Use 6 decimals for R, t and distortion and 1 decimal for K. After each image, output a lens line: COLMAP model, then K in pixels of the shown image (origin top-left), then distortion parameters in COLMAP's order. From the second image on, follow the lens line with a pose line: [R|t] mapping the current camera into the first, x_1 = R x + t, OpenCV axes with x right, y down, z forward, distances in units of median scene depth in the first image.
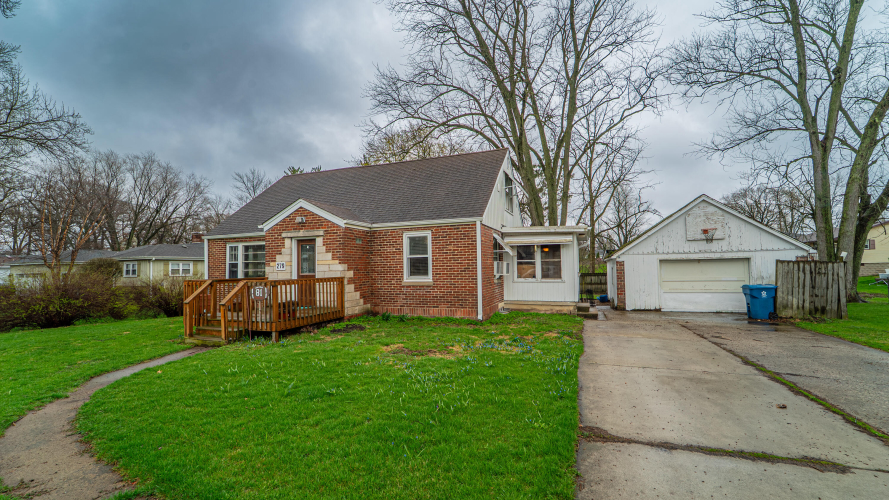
lens RADIAL K [[349.9, 0, 450.2], [0, 349.9, 250.0], [0, 0, 1]] dist [-0.010121, -0.000160]
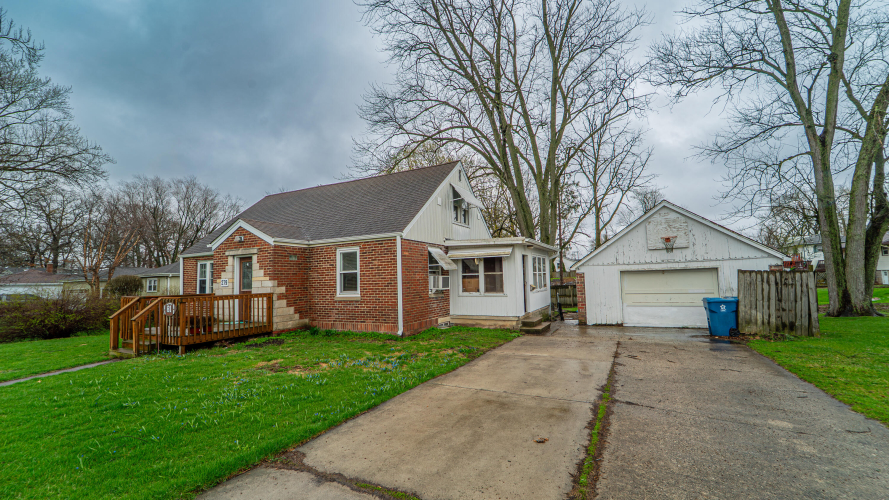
lens RADIAL K [[349.9, 0, 450.2], [0, 349.9, 250.0], [0, 0, 1]] dist [-0.010121, -0.000160]
pose [[0.994004, -0.020351, -0.107435, 0.291632], [0.016888, 0.999311, -0.033049, -0.006036], [0.108033, 0.031036, 0.993663, 0.018407]]
